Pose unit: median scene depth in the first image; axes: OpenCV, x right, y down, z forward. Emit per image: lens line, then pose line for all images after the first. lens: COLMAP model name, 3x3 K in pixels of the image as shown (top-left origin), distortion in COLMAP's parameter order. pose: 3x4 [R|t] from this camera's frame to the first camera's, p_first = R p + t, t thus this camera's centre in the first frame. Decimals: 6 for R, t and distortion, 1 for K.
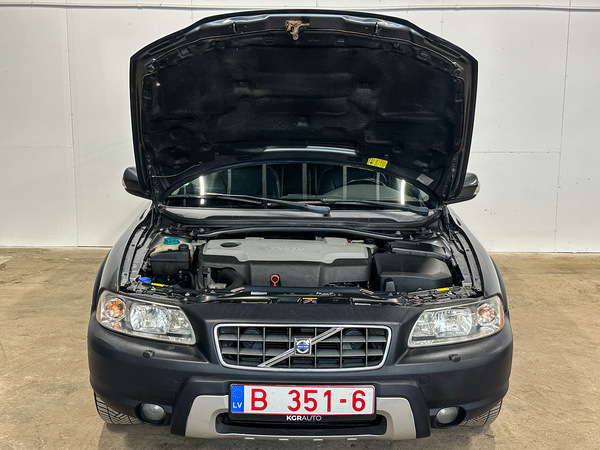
lens RADIAL K [[777.1, 0, 300.0], [0, 777.1, 225.0], [0, 0, 1]] dist [0.005688, -0.003623]
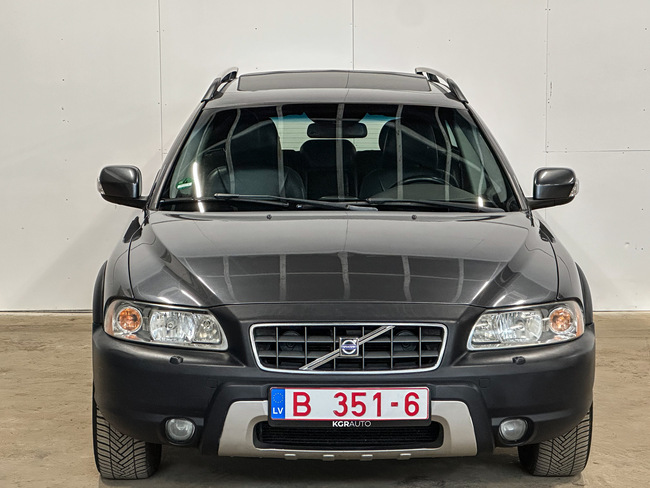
lens RADIAL K [[1658.3, 0, 325.0], [0, 1658.3, 244.0], [0, 0, 1]] dist [-0.892214, 11.413383]
pose [[0.999870, -0.015212, 0.005323, -0.032674], [0.015462, 0.998605, -0.050481, 0.133961], [-0.004548, 0.050556, 0.998711, -0.916506]]
